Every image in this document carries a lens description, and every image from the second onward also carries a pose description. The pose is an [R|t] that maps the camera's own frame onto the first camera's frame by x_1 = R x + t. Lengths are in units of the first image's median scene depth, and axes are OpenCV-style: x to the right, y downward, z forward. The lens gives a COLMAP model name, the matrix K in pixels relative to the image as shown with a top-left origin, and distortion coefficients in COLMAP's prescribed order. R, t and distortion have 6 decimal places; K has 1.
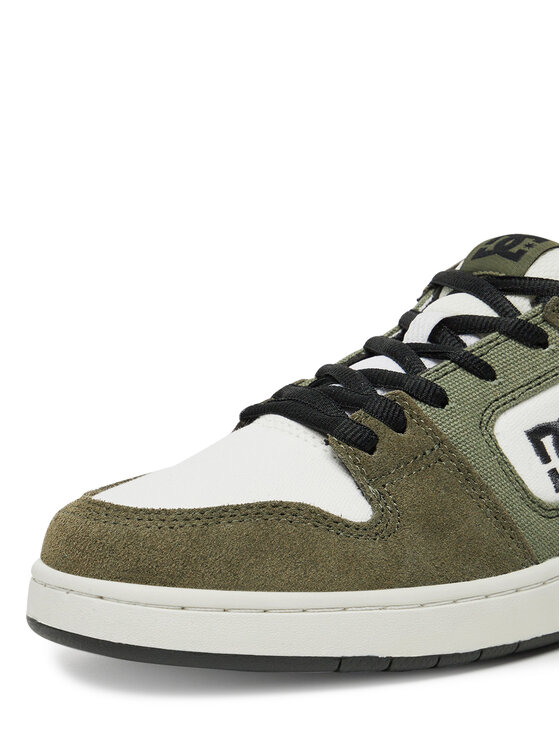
lens RADIAL K [[1915.3, 0, 280.2], [0, 1915.3, 372.9], [0, 0, 1]] dist [-0.155898, 0.000000]
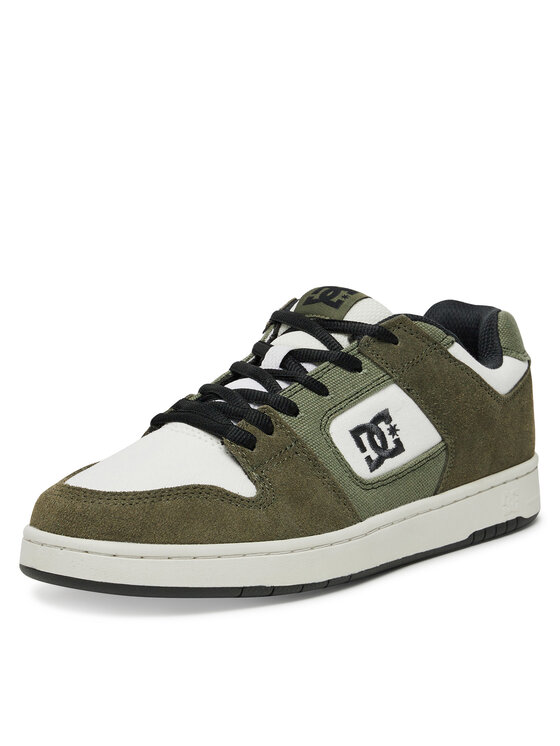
lens RADIAL K [[2194.2, 0, 280.0], [0, 2194.2, 372.8], [0, 0, 1]] dist [-0.539854, 0.000000]
pose [[0.983780, -0.012541, 0.178943, -0.231526], [0.004804, 0.999037, 0.043603, -0.090267], [-0.179317, -0.042036, 0.982893, -0.657500]]
